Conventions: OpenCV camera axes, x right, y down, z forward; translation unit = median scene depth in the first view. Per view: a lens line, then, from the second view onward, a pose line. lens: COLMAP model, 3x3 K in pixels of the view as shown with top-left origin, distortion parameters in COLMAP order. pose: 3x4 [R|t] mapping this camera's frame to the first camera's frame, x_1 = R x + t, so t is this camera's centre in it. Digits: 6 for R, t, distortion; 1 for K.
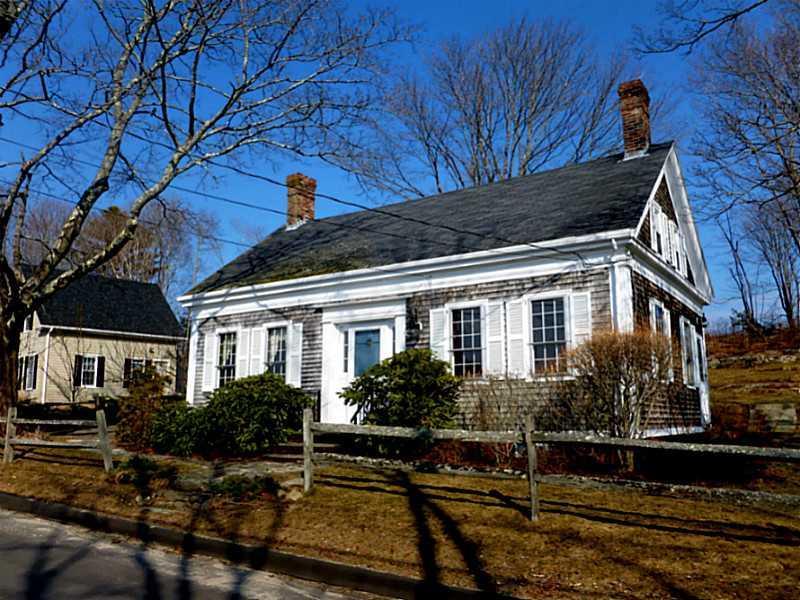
lens RADIAL K [[687.0, 0, 400.0], [0, 687.0, 300.0], [0, 0, 1]] dist [-0.026586, 0.014379]
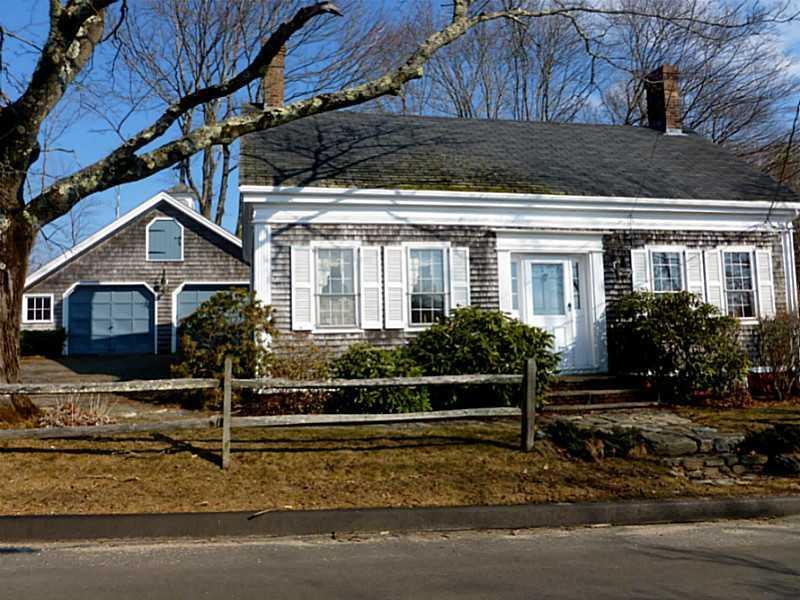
lens RADIAL K [[687.0, 0, 400.0], [0, 687.0, 300.0], [0, 0, 1]] dist [-0.026586, 0.014379]
pose [[0.683319, 0.057664, 0.727839, -0.813963], [-0.096277, 0.995288, 0.011535, 0.097342], [-0.723744, -0.077956, 0.685651, 0.519155]]
